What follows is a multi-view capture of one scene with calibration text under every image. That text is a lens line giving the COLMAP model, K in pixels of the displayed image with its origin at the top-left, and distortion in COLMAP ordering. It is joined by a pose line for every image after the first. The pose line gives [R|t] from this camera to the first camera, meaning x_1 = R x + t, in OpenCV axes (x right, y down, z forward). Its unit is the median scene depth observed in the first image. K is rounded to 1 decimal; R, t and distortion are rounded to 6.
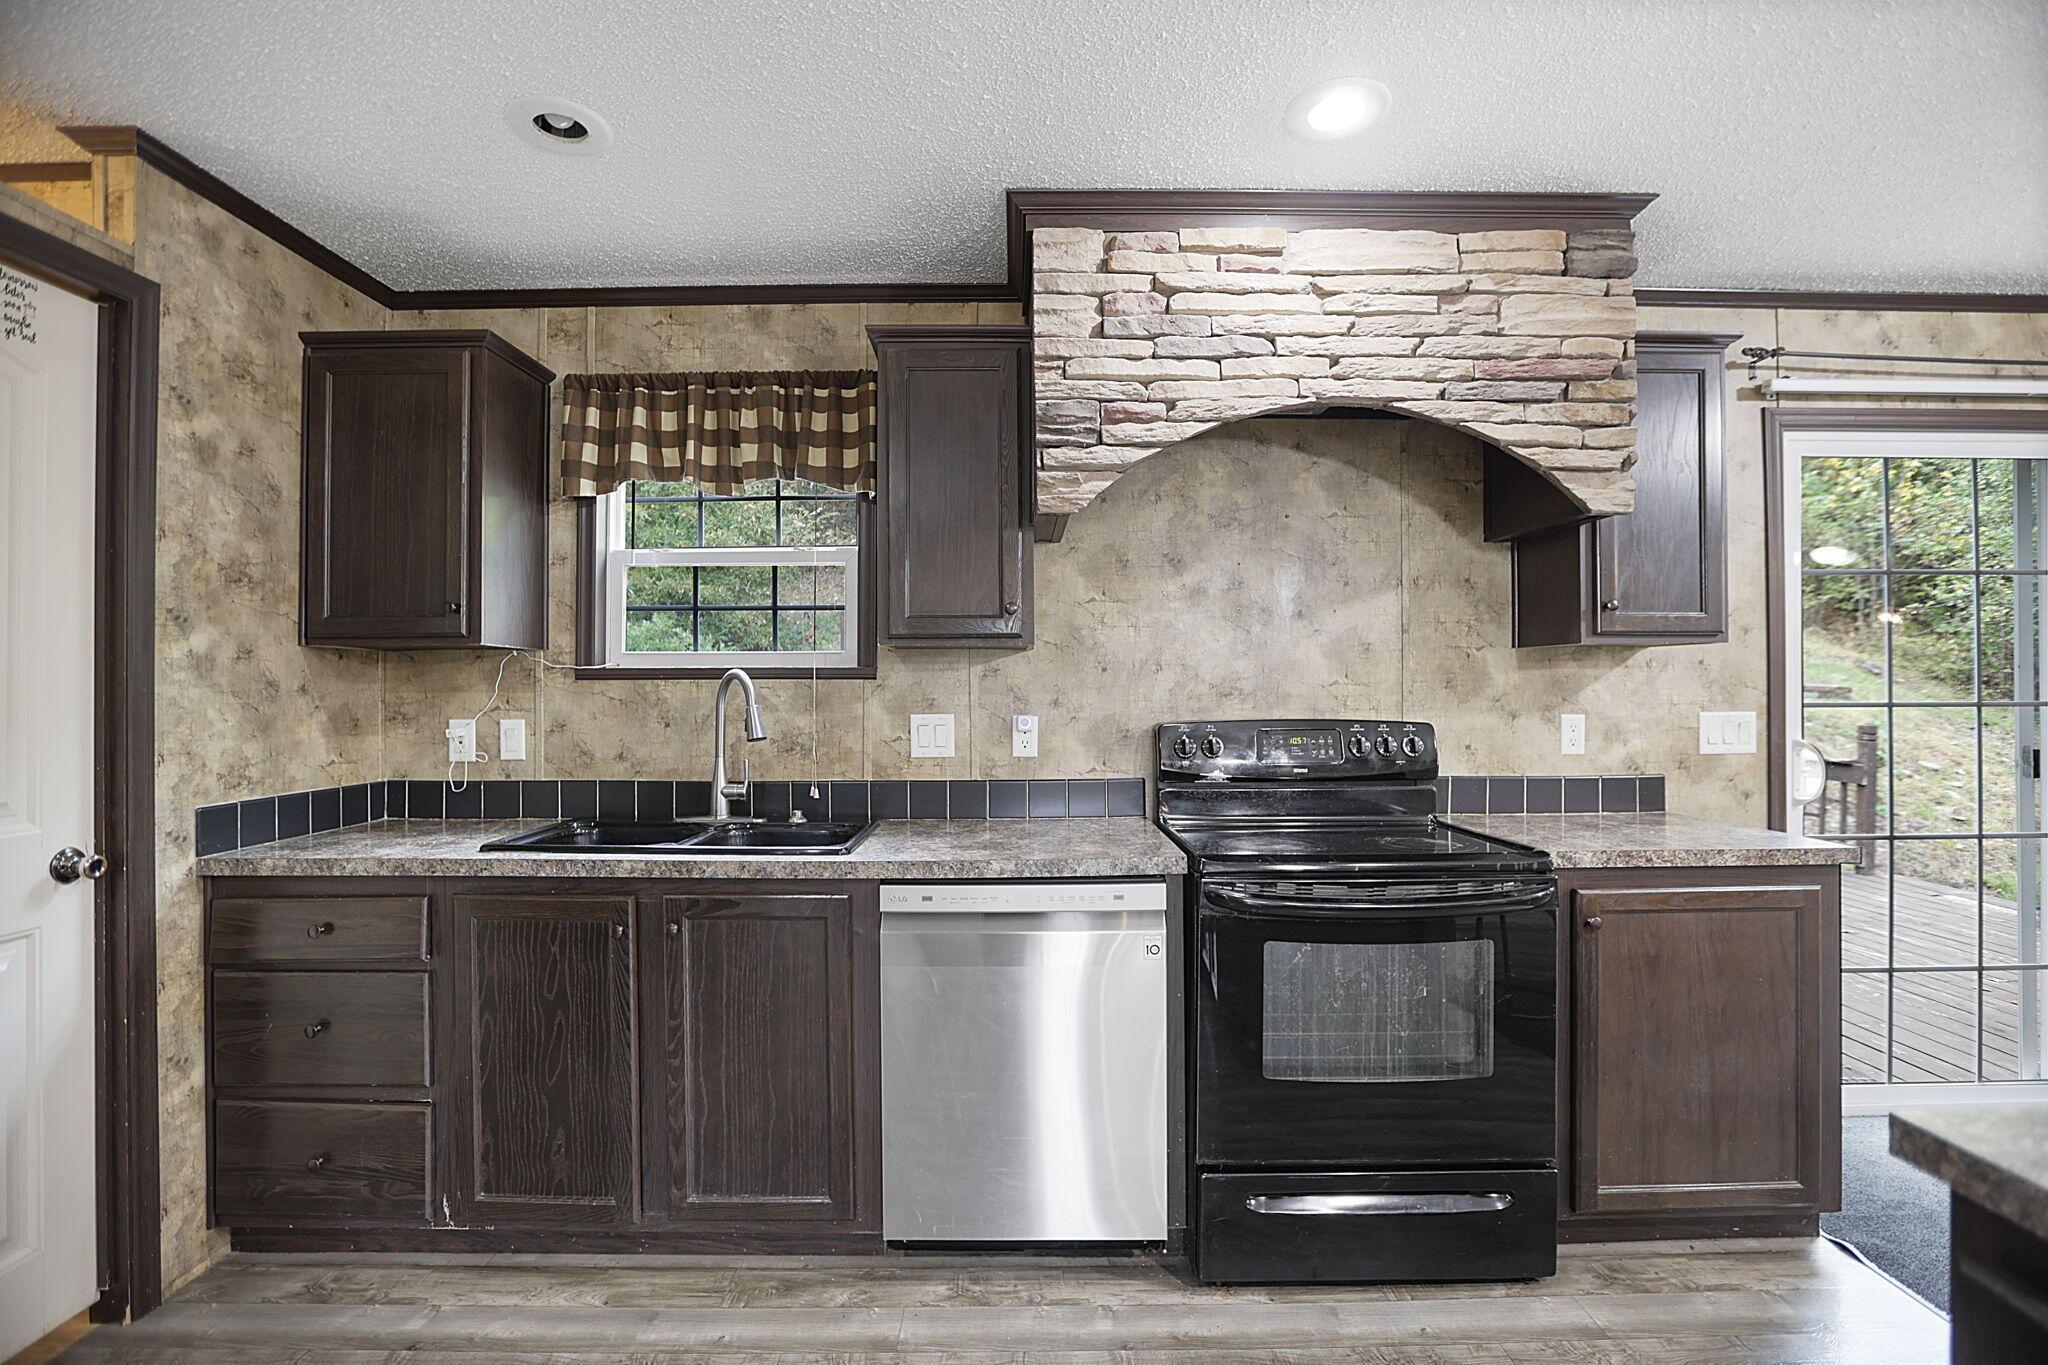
lens RADIAL K [[931.6, 0, 1019.6], [0, 931.6, 681.9], [0, 0, 1]] dist [-0.043874, 0.011676]
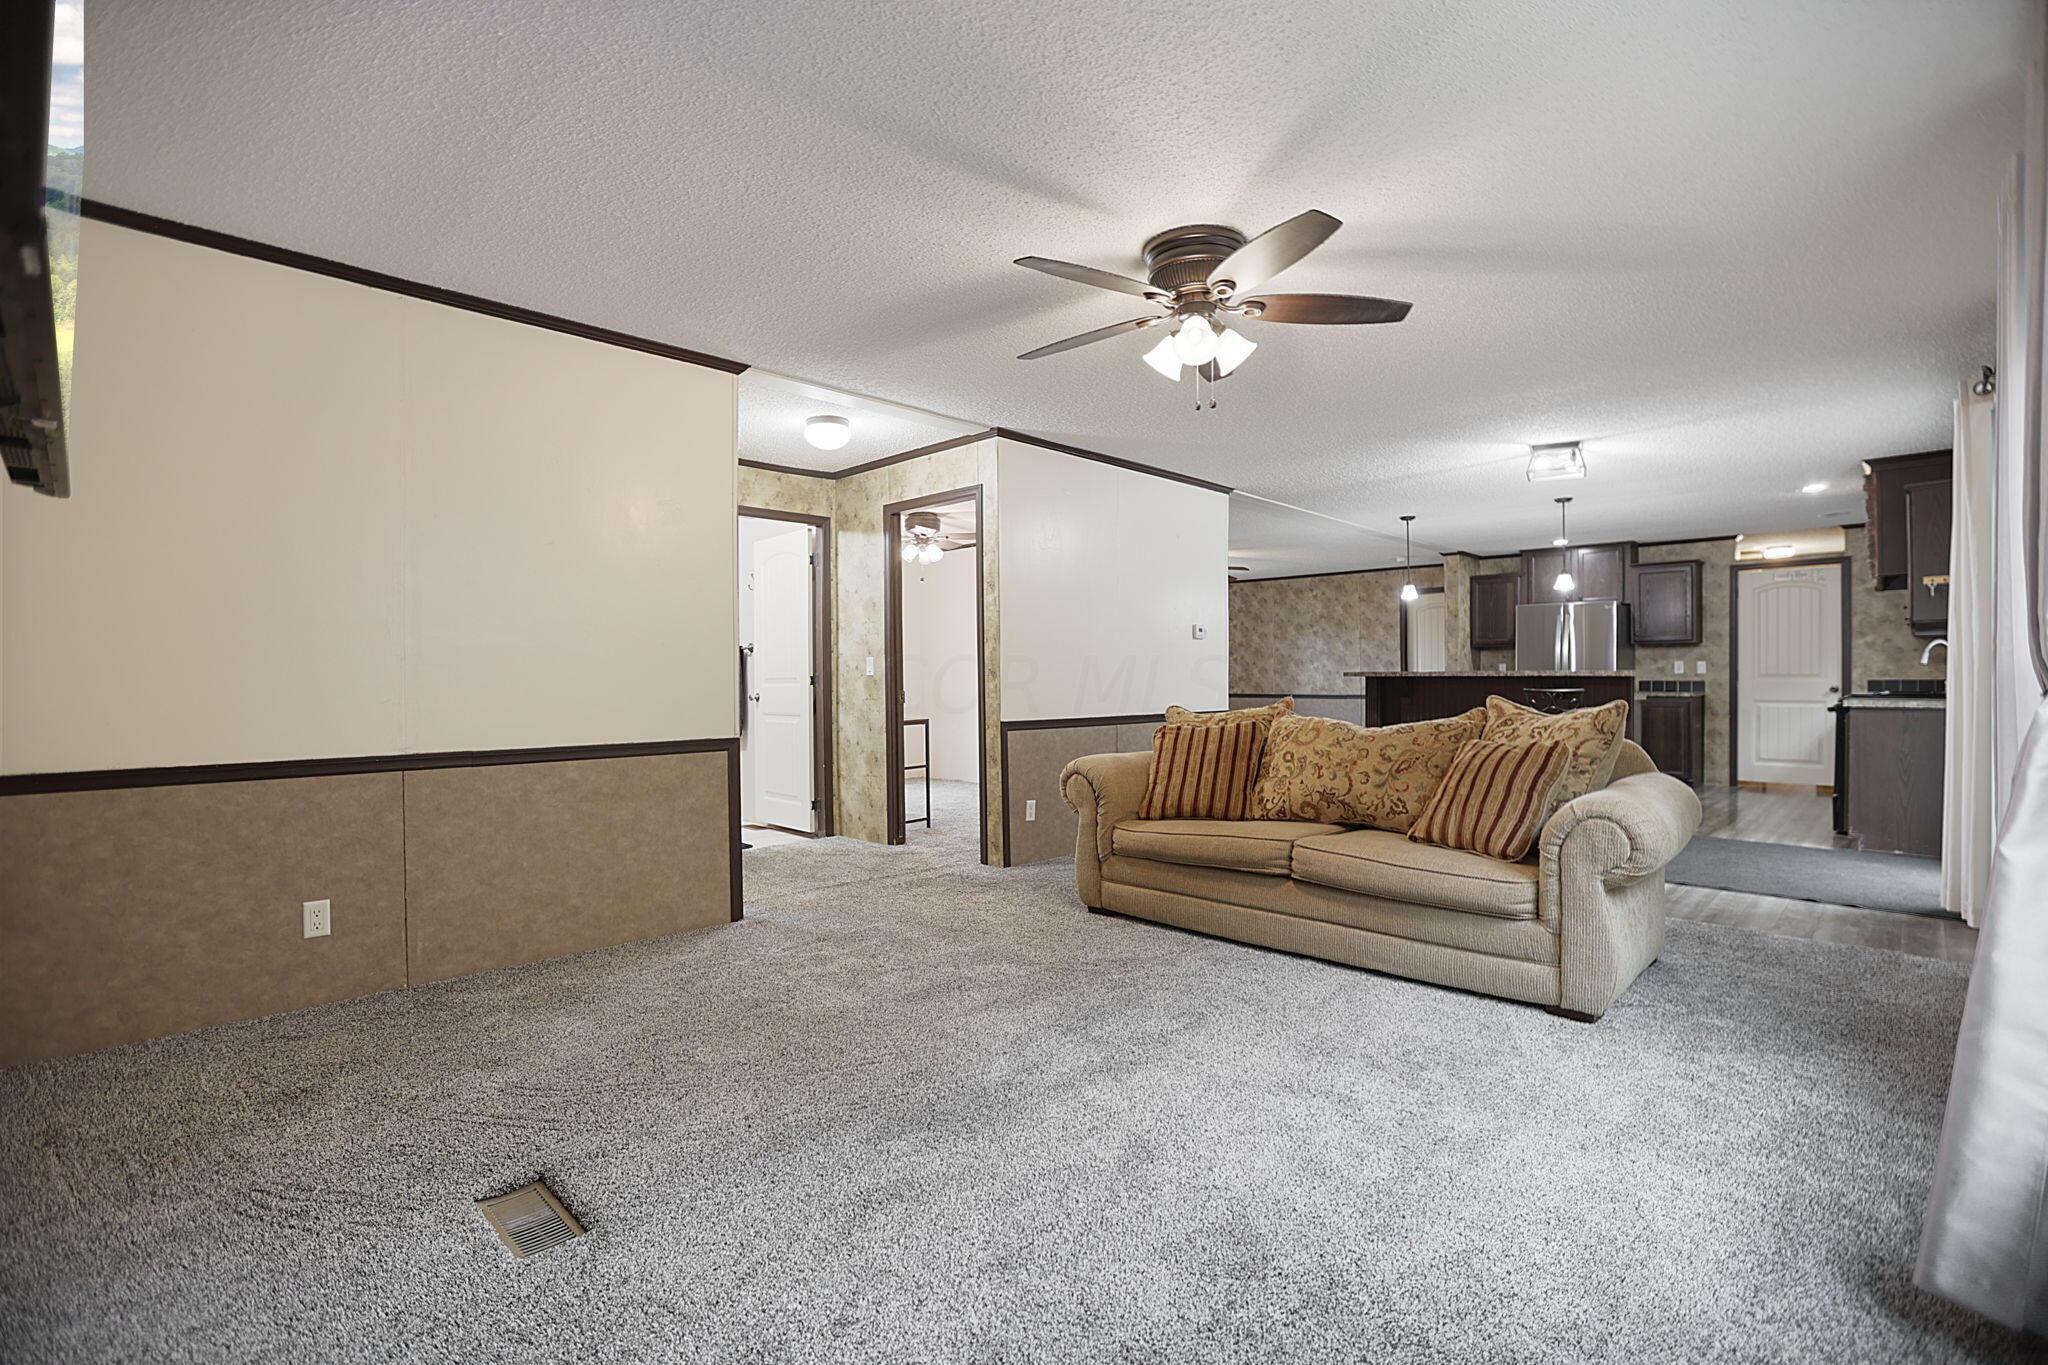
lens RADIAL K [[941.6, 0, 1009.4], [0, 941.6, 671.9], [0, 0, 1]] dist [-0.052725, 0.018937]
pose [[-0.713813, 0.002509, -0.700332, 4.359440], [0.010918, 0.999912, -0.007546, 0.086088], [0.700251, -0.013032, -0.713777, 1.134325]]
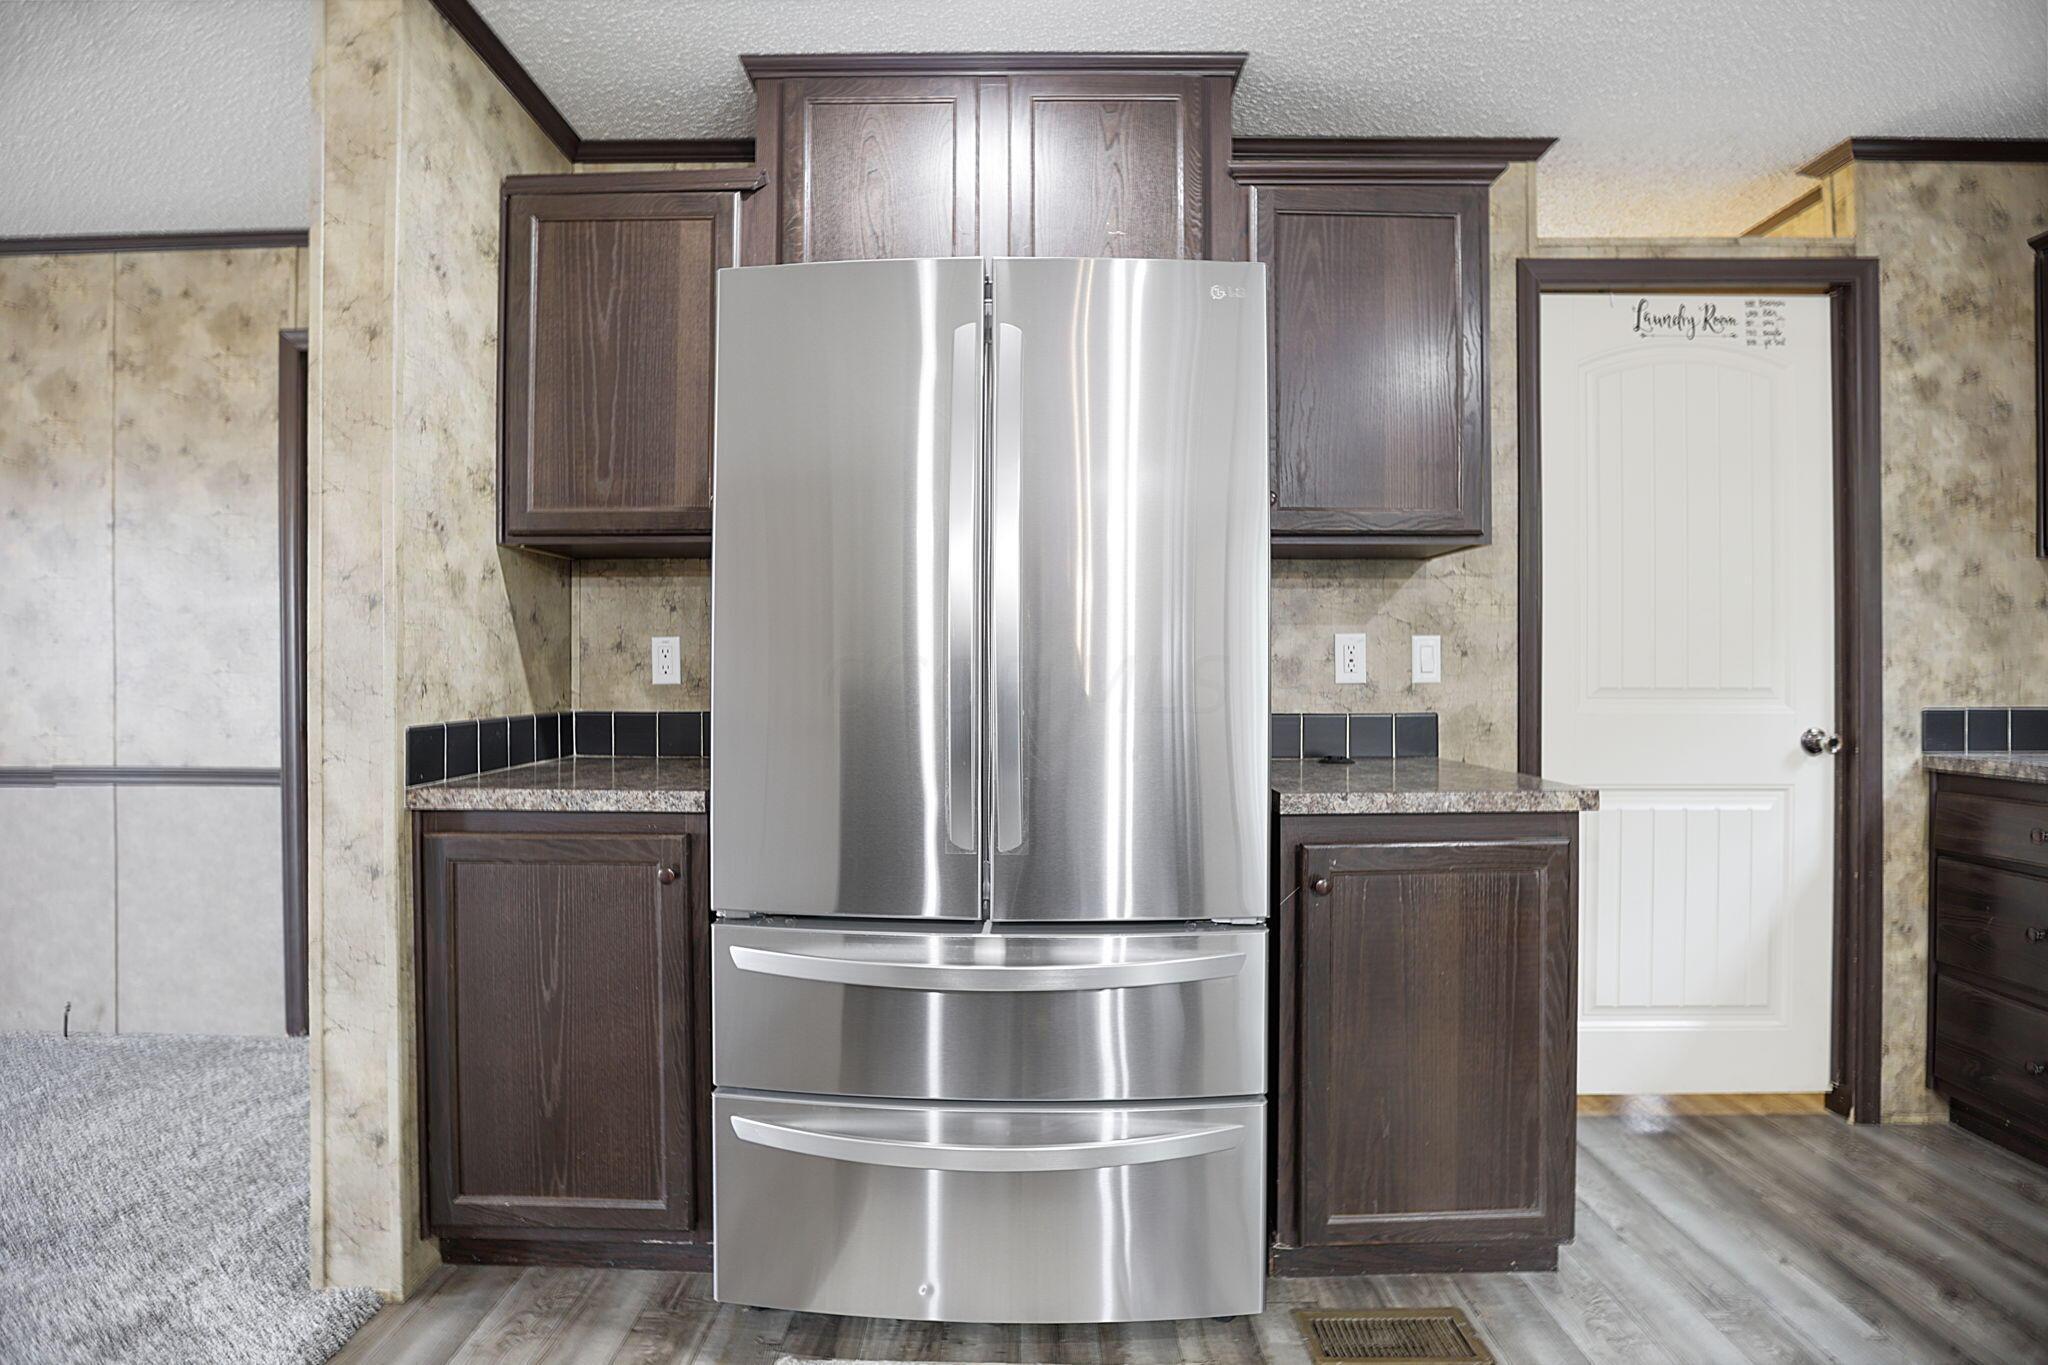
lens RADIAL K [[931.6, 0, 1010.2], [0, 931.6, 669.3], [0, 0, 1]] dist [-0.043874, 0.011676]
pose [[-0.014485, 0.001379, -0.999894, 0.207800], [0.007818, 0.999969, 0.001266, 0.074398], [0.999865, -0.007798, -0.014495, -0.106415]]
